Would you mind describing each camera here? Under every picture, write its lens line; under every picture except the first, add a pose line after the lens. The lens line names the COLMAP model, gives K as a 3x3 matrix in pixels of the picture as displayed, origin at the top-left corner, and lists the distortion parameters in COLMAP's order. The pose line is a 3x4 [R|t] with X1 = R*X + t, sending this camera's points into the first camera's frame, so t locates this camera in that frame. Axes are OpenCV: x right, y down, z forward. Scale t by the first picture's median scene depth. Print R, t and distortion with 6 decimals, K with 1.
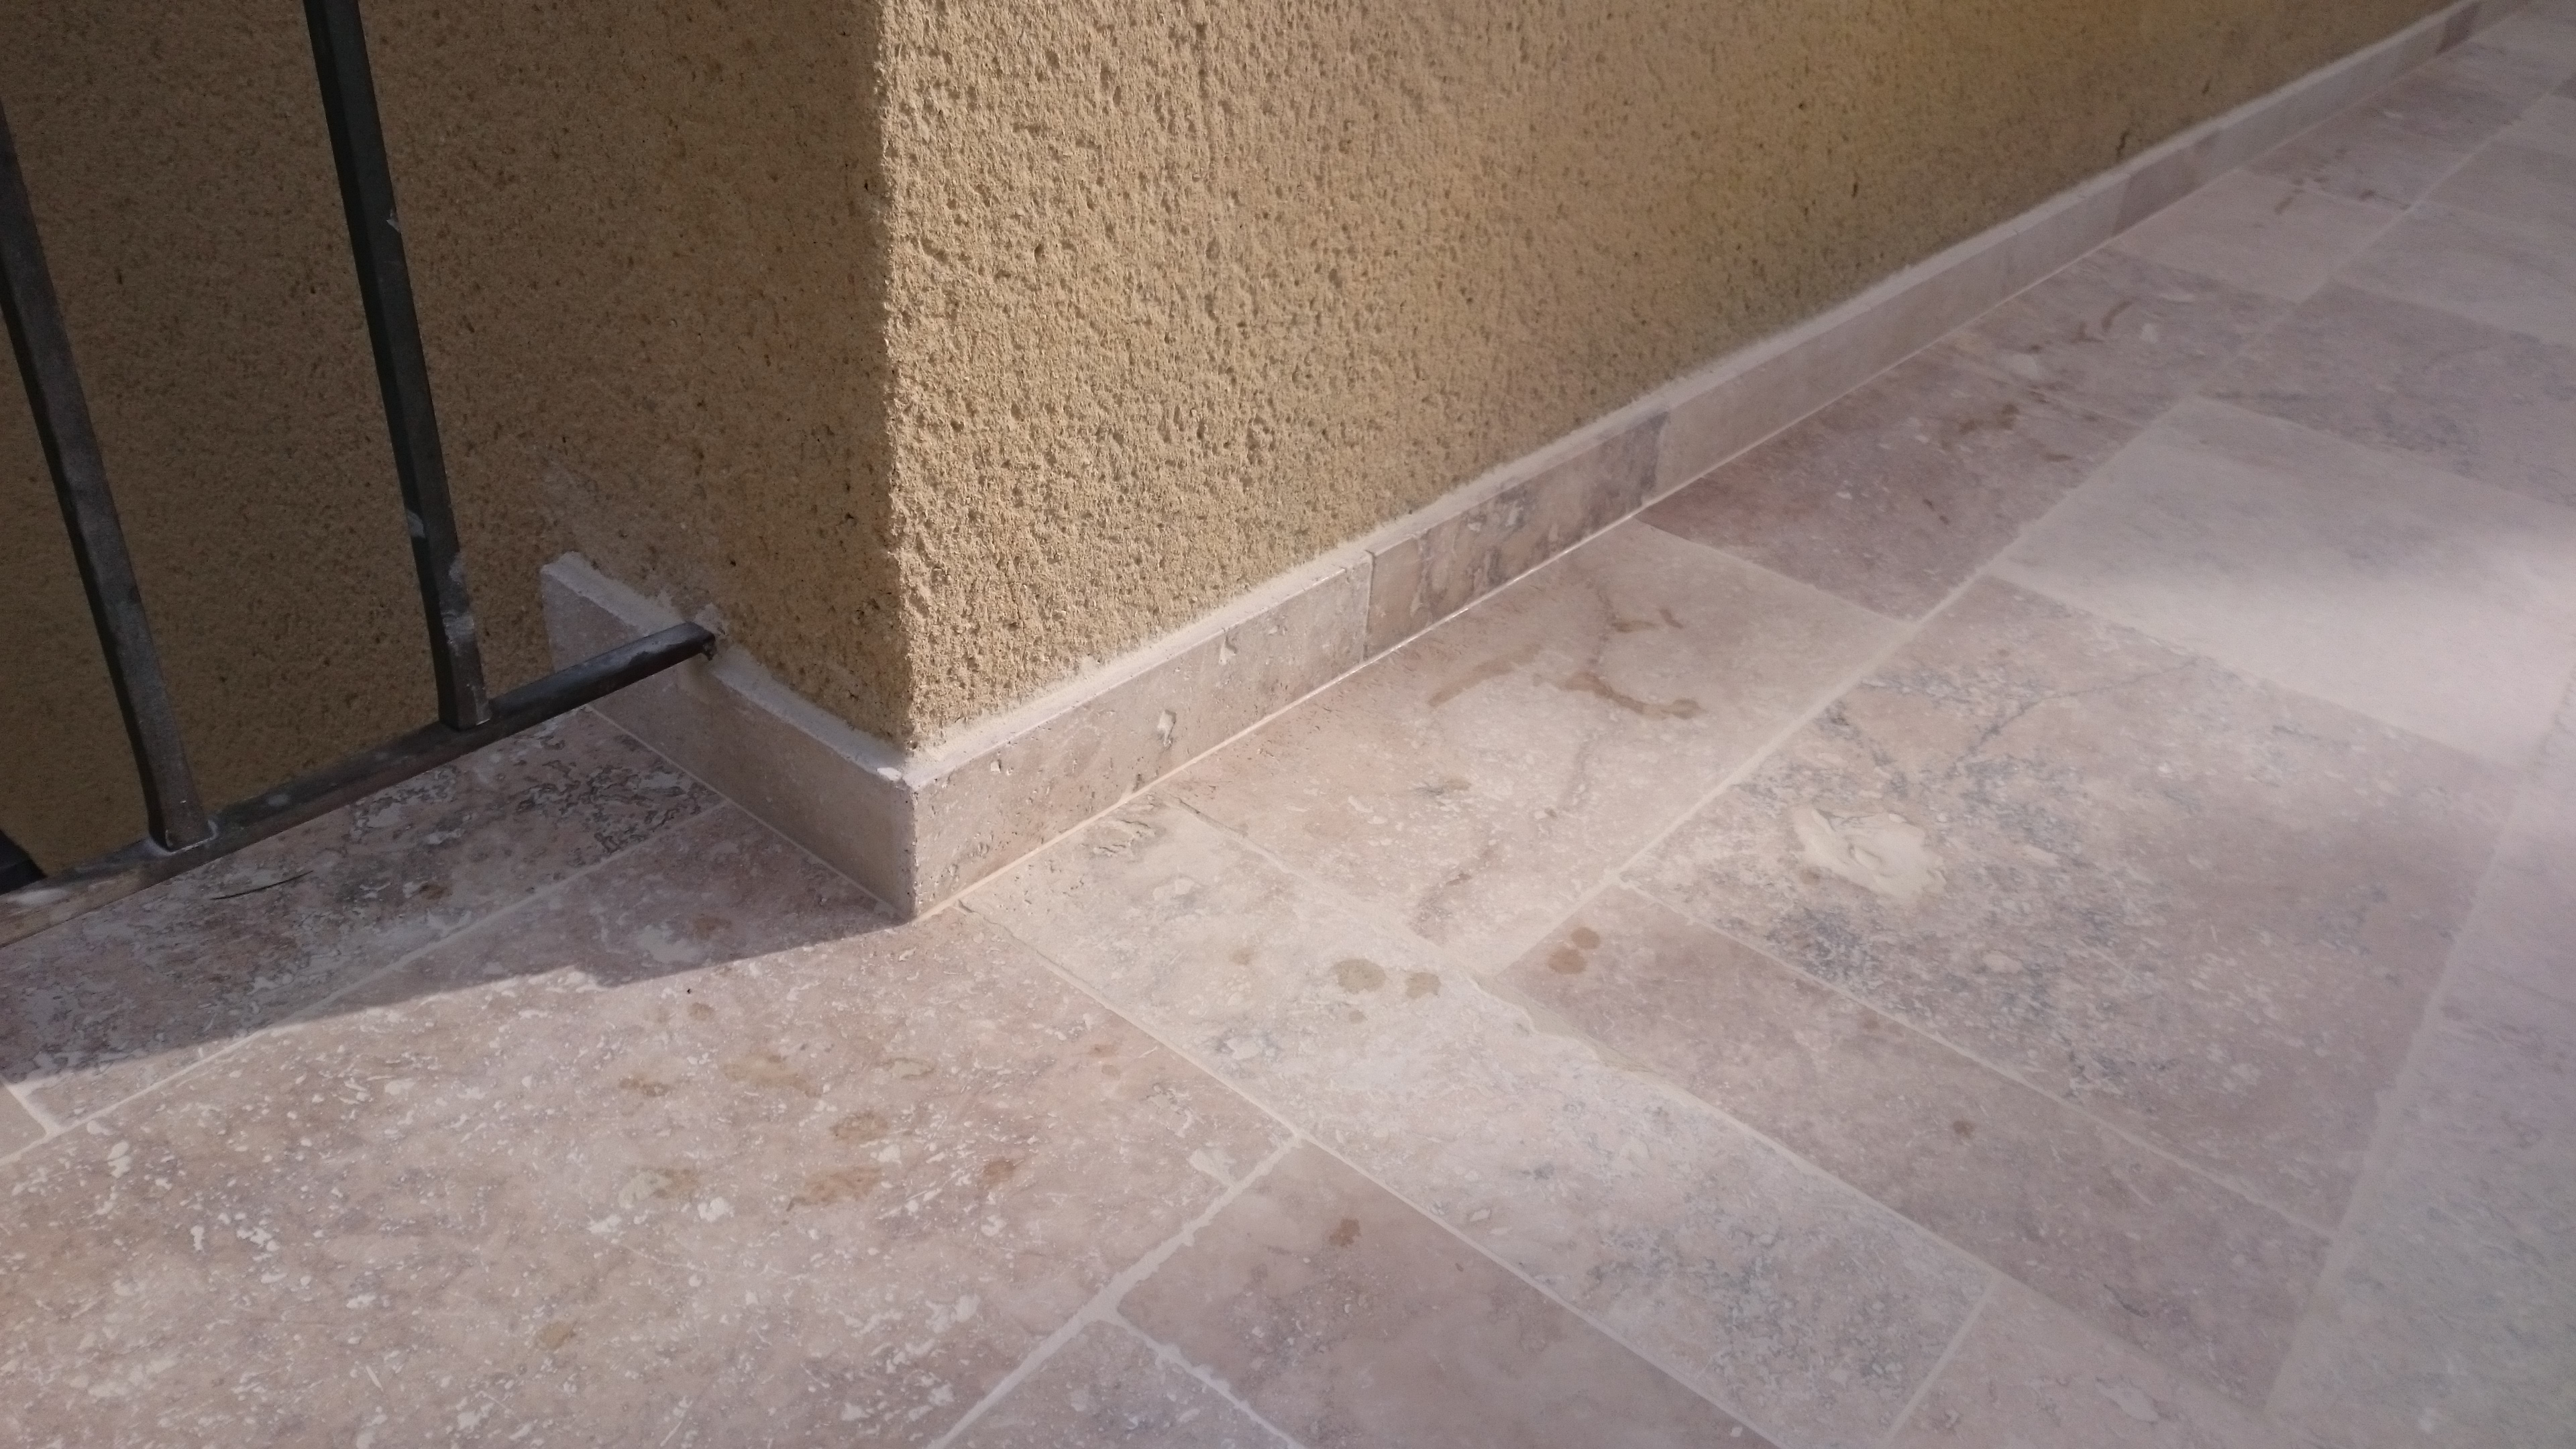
lens RADIAL K [[1890.6, 0, 1294.1], [0, 1890.6, 742.0], [0, 0, 1]] dist [0.018426, -0.024992]
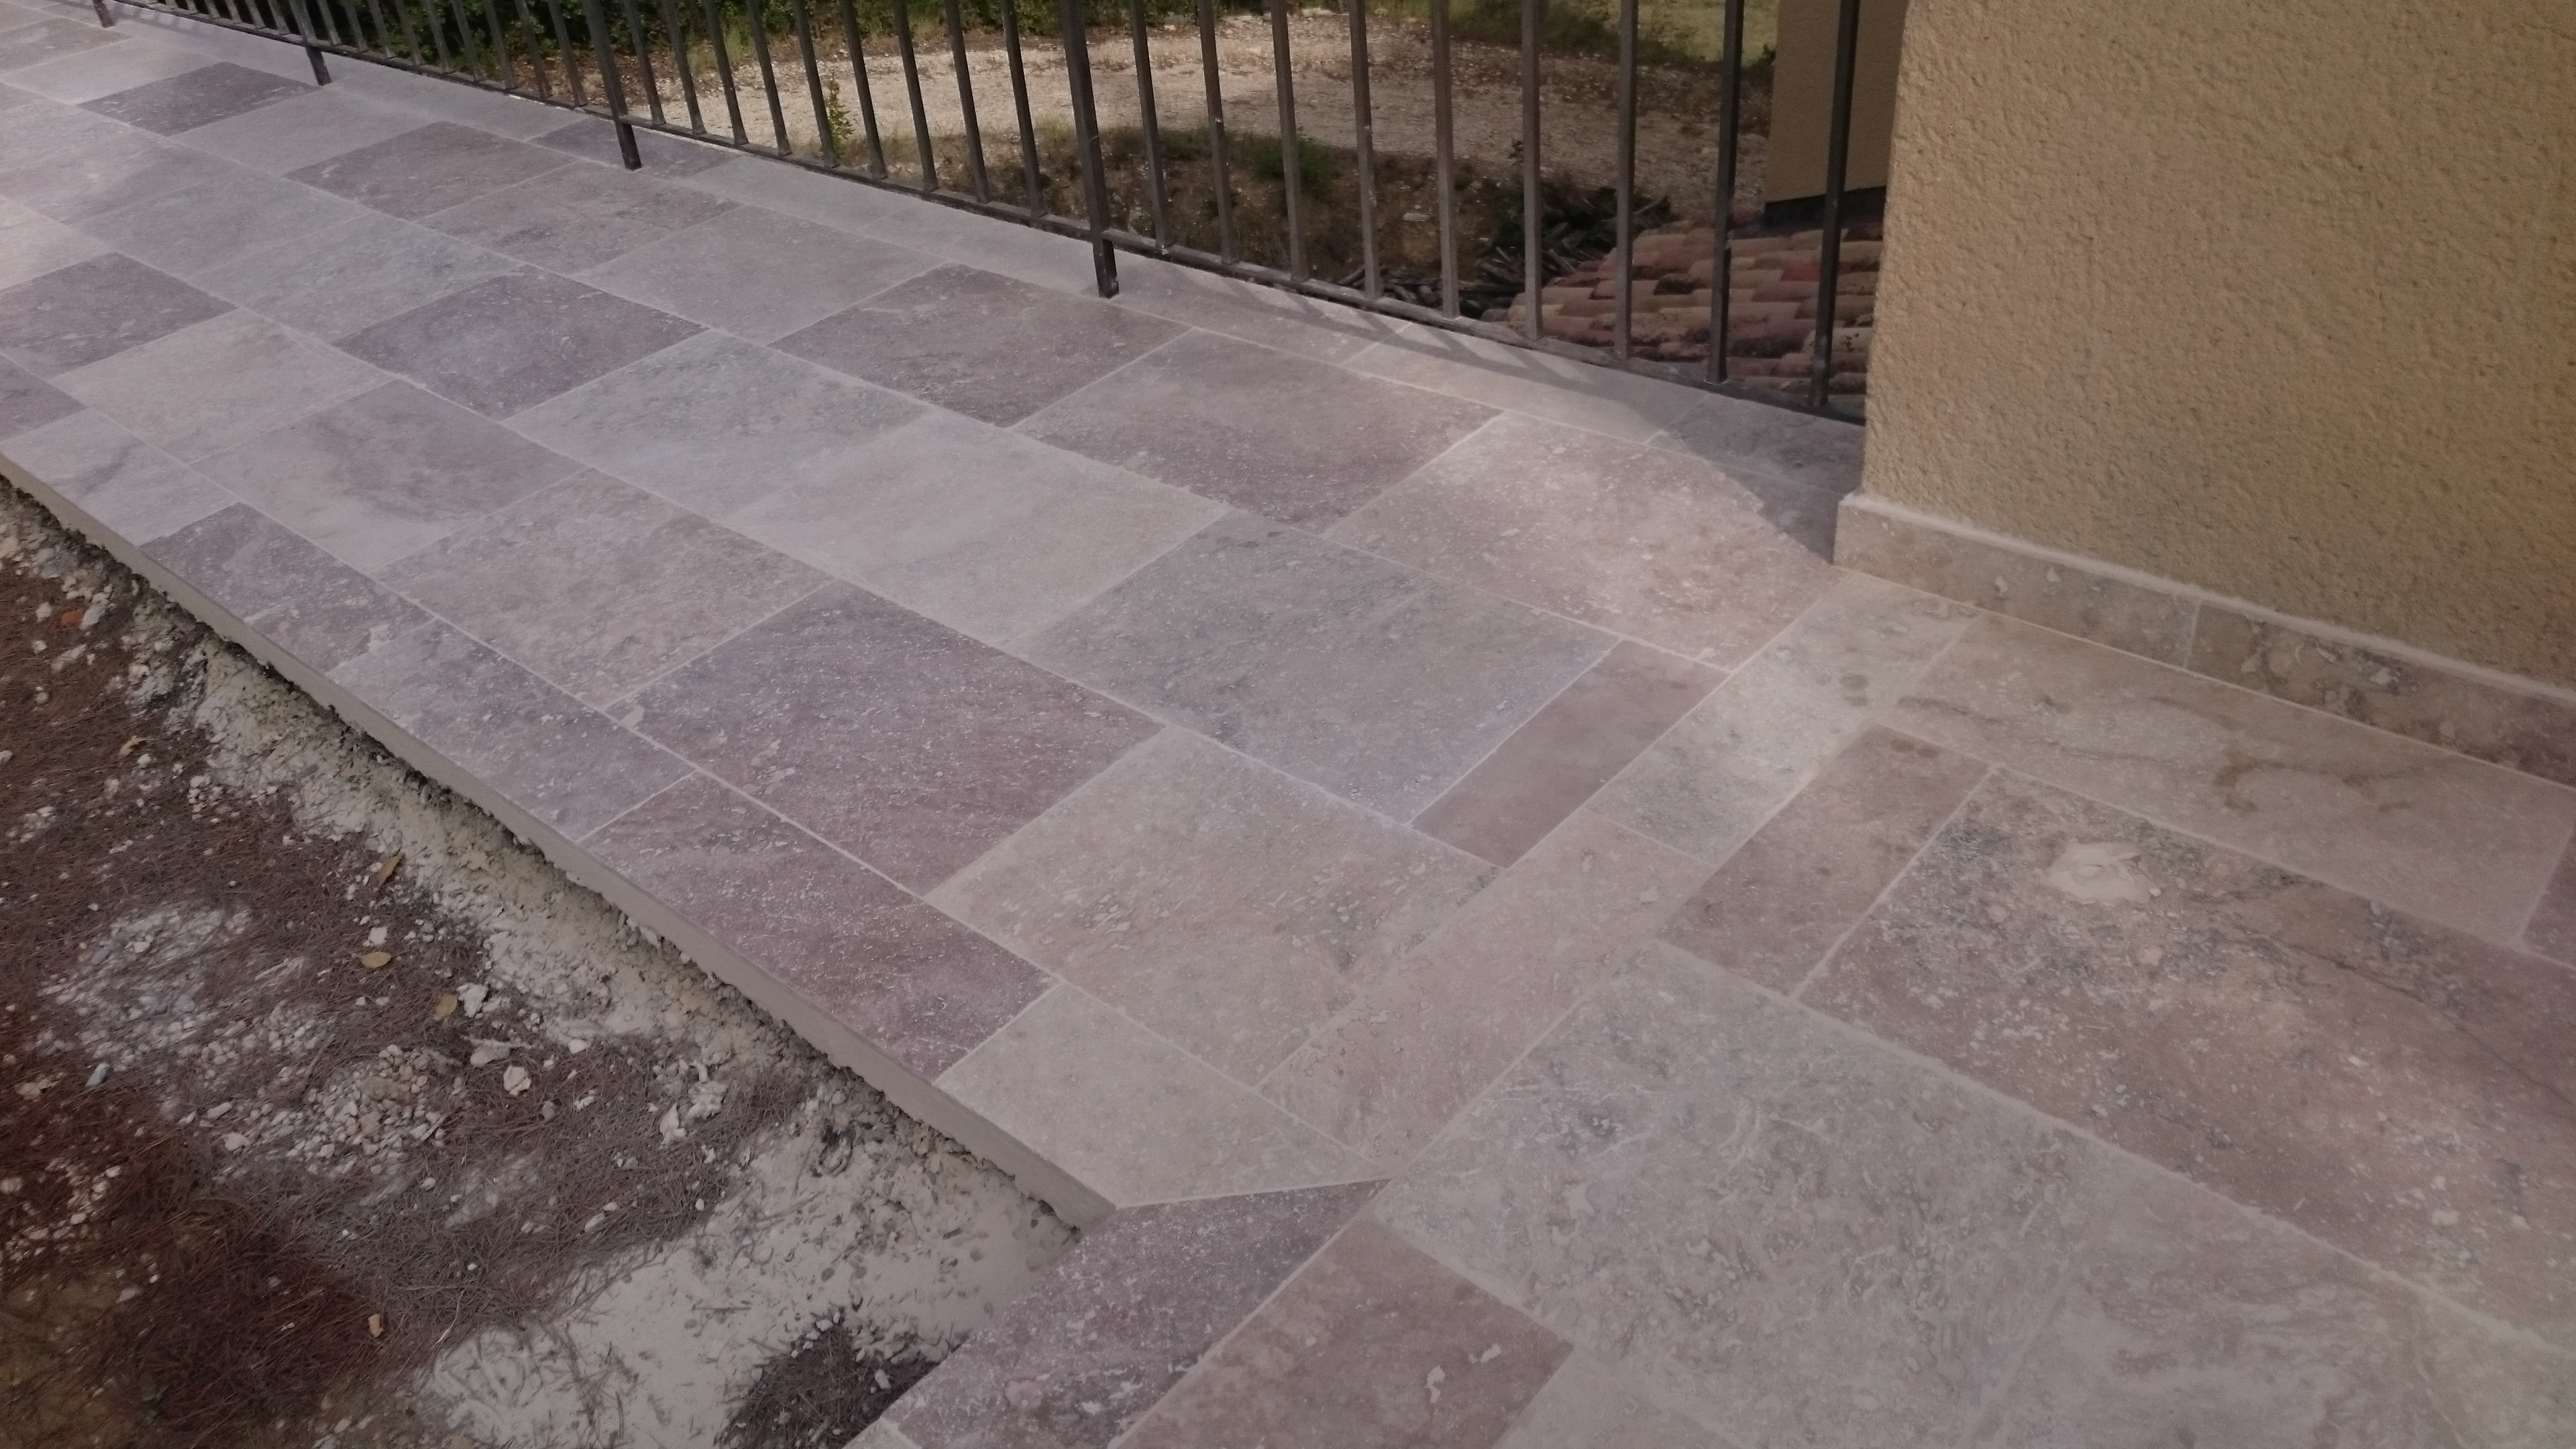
lens RADIAL K [[1890.6, 0, 1269.9], [0, 1890.6, 730.2], [0, 0, 1]] dist [0.018426, -0.024992]
pose [[-0.068136, 0.514699, -0.854659, 1.632212], [-0.440122, 0.753281, 0.488734, -0.490869], [0.895349, 0.409454, 0.175205, 0.100654]]
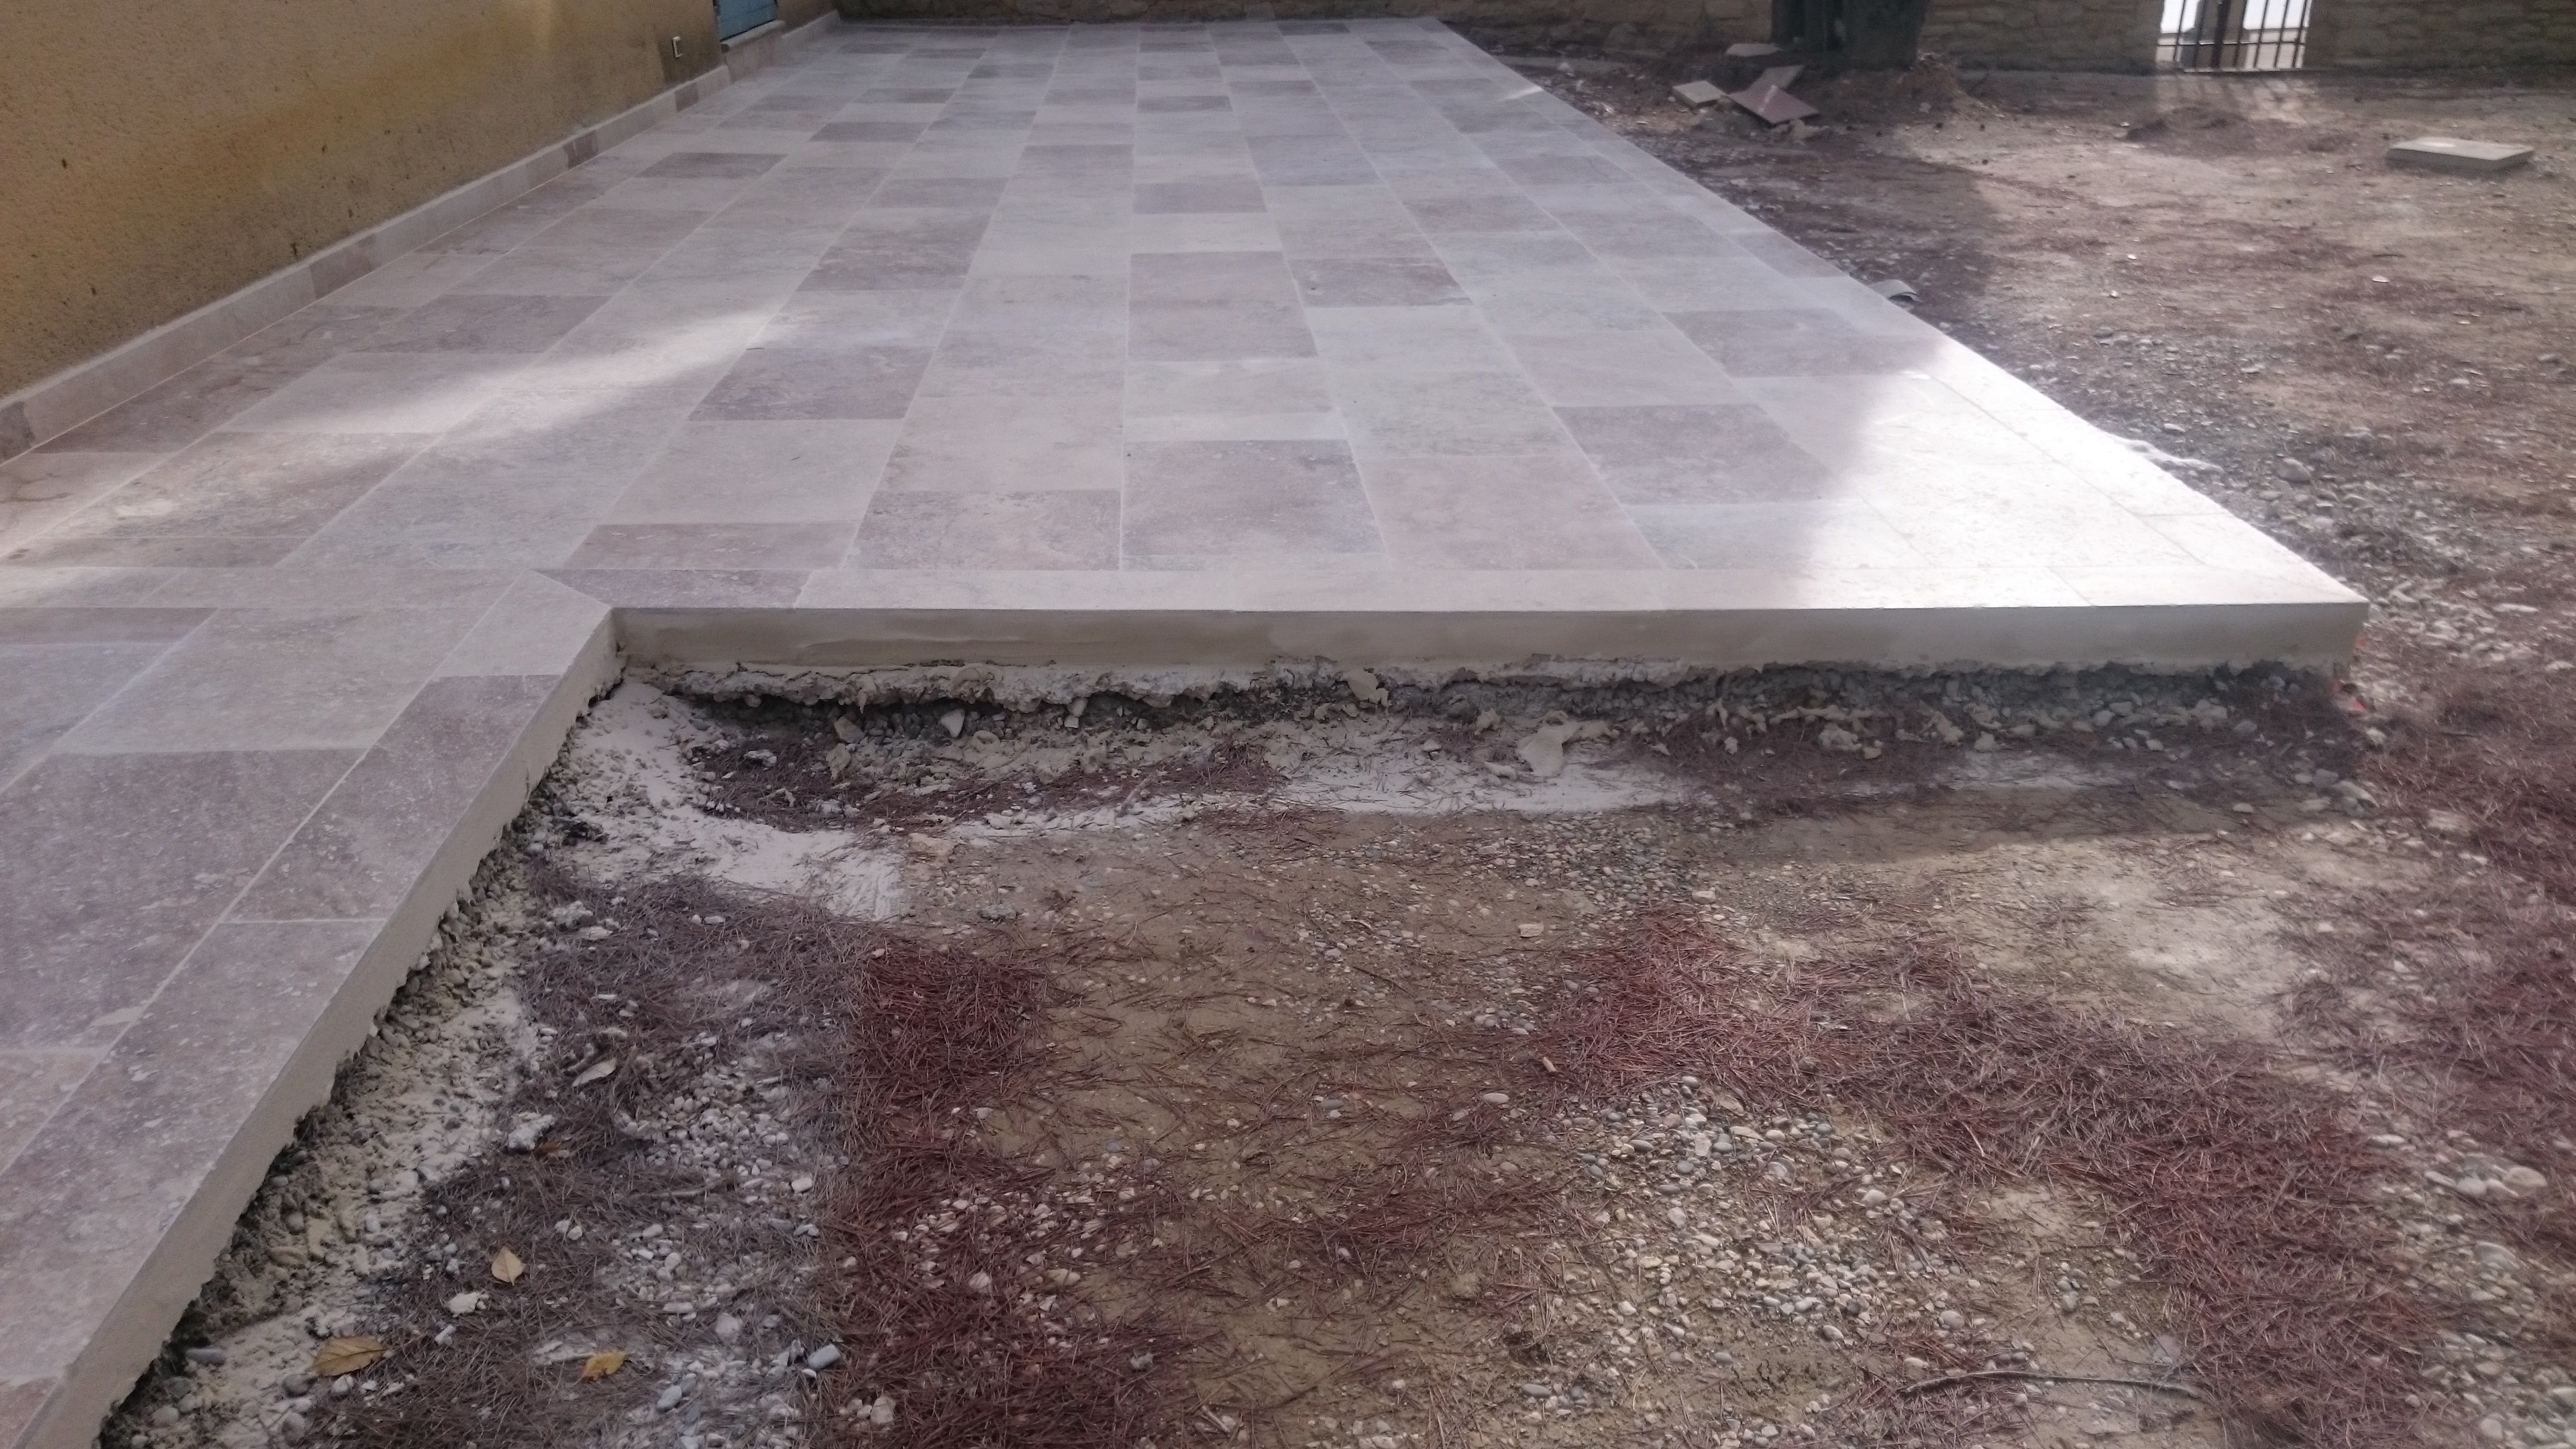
lens RADIAL K [[1890.6, 0, 1288.3], [0, 1890.6, 733.6], [0, 0, 1]] dist [0.018426, -0.024992]
pose [[0.741721, -0.355078, 0.569007, -0.123755], [0.403937, 0.913744, 0.043658, 0.873941], [-0.535429, 0.197461, 0.821173, -1.931414]]
